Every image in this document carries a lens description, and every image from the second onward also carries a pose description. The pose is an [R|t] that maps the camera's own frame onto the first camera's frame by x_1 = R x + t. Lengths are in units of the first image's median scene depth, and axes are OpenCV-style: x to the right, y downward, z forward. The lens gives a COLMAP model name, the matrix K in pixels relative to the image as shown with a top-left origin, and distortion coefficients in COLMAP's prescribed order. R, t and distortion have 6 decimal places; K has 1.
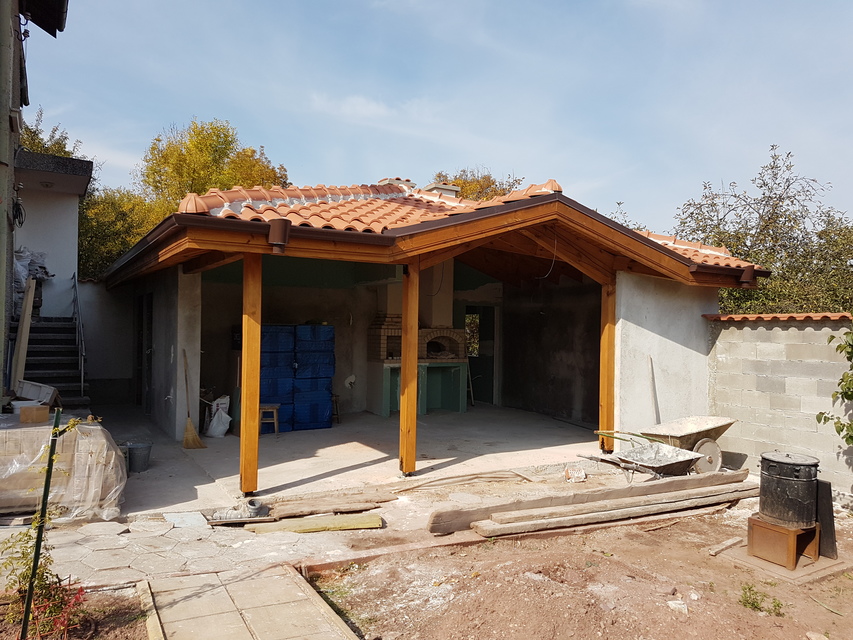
lens RADIAL K [[652.3, 0, 428.8], [0, 652.3, 320.8], [0, 0, 1]] dist [-0.002188, -0.000063]
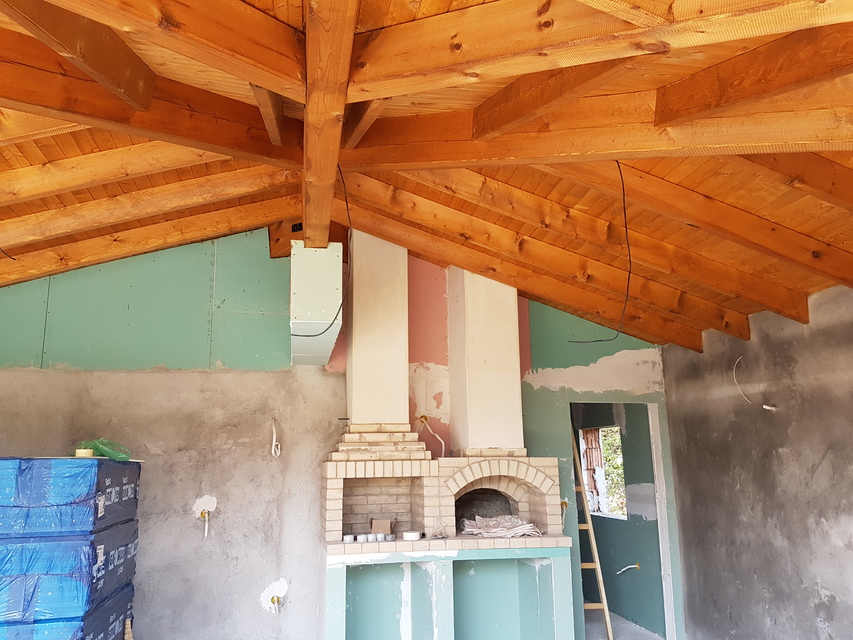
lens RADIAL K [[662.5, 0, 423.9], [0, 662.5, 319.9], [0, 0, 1]] dist [0.083061, -0.124021]
pose [[0.953594, -0.085631, -0.288663, 0.103430], [0.026842, 0.979066, -0.201763, 0.010798], [0.299898, 0.184652, 0.935930, 0.586789]]
